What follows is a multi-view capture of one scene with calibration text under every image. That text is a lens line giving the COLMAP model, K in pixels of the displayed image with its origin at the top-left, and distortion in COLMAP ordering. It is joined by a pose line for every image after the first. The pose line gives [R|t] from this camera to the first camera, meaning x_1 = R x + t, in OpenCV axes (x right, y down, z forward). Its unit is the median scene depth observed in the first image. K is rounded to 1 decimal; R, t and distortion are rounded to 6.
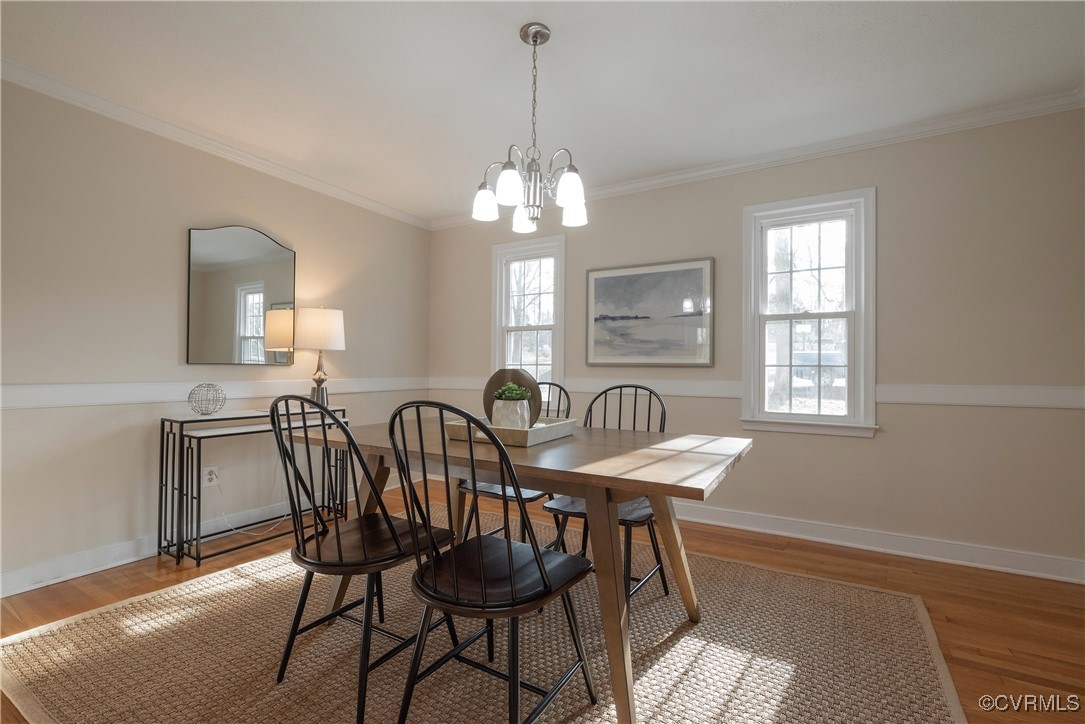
lens RADIAL K [[474.7, 0, 542.7], [0, 474.7, 360.8], [0, 0, 1]] dist [-0.000297, 0.001037]
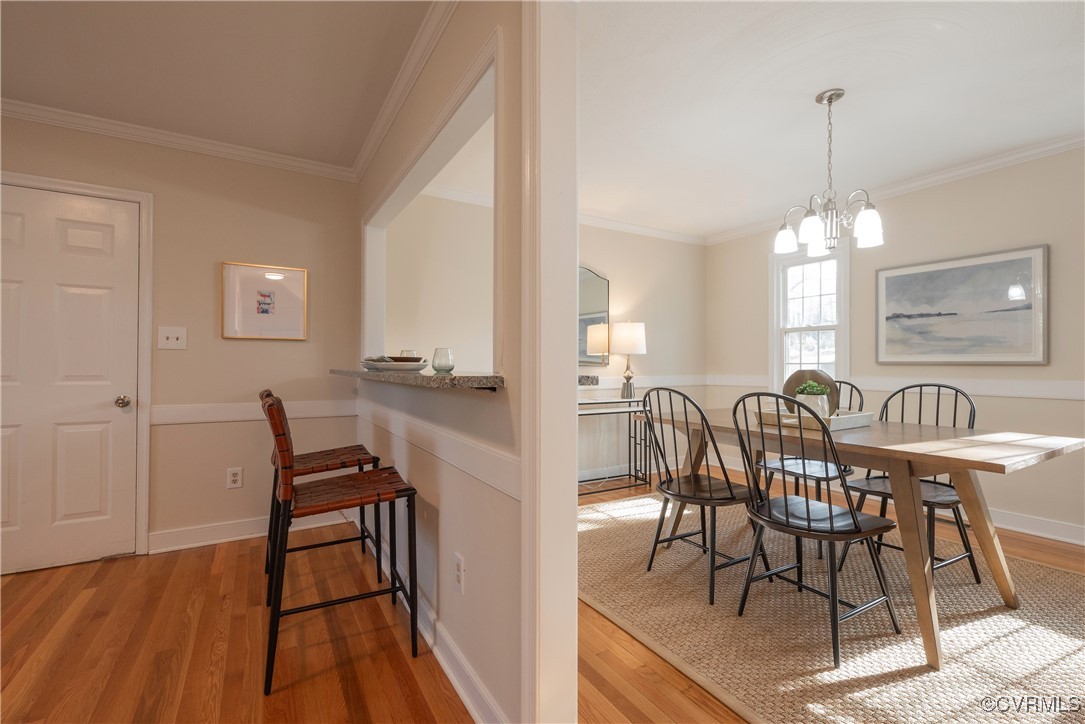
lens RADIAL K [[474.7, 0, 541.5], [0, 474.7, 361.6], [0, 0, 1]] dist [-0.000297, 0.001037]
pose [[0.874899, -0.010681, -0.484188, -0.051655], [0.014940, 0.999876, 0.004938, -0.013809], [0.484075, -0.011554, 0.874950, -0.278811]]
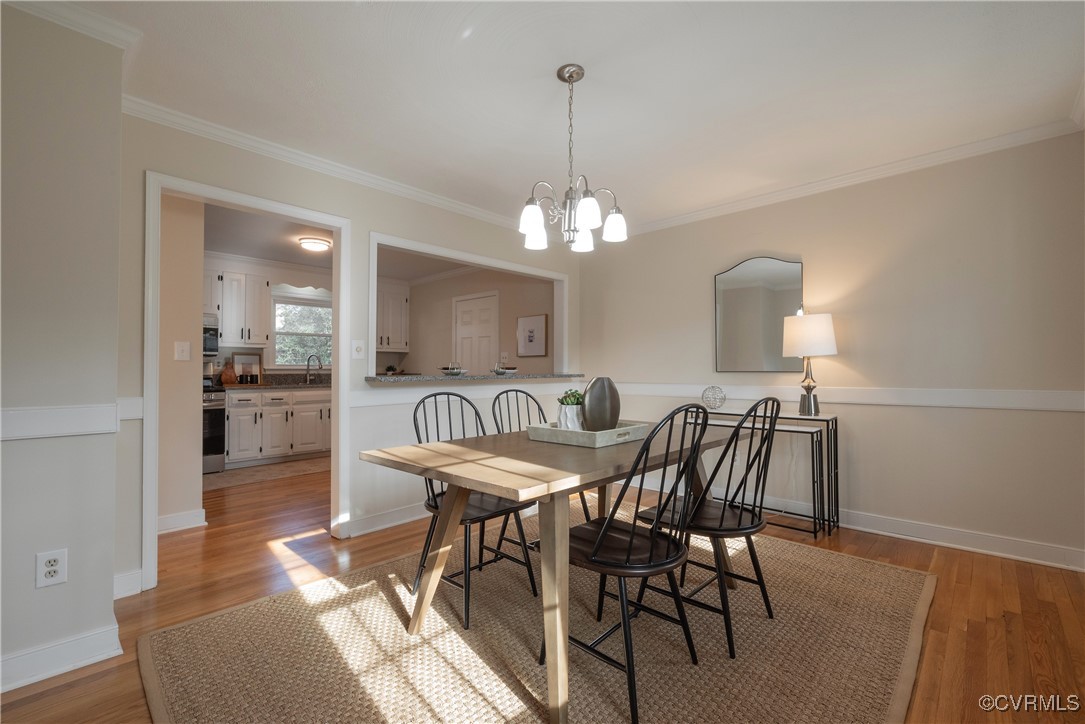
lens RADIAL K [[474.7, 0, 543.6], [0, 474.7, 361.4], [0, 0, 1]] dist [-0.000297, 0.001037]
pose [[-0.223784, -0.025501, -0.974305, 0.676502], [0.017474, 0.999392, -0.030171, 0.007380], [0.974482, -0.023777, -0.223202, 0.748464]]
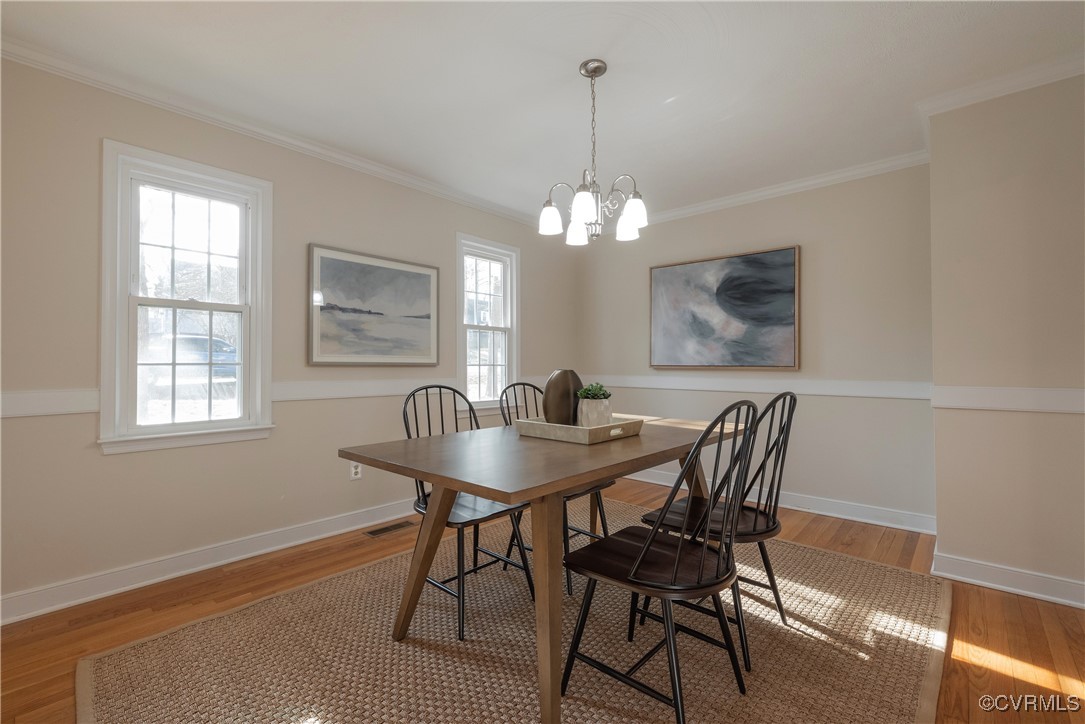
lens RADIAL K [[474.7, 0, 539.4], [0, 474.7, 362.4], [0, 0, 1]] dist [-0.000297, 0.001037]
pose [[0.205252, 0.002448, 0.978706, -0.718981], [-0.011435, 0.999935, -0.000103, 0.001124], [-0.978642, -0.011171, 0.205267, 0.566993]]
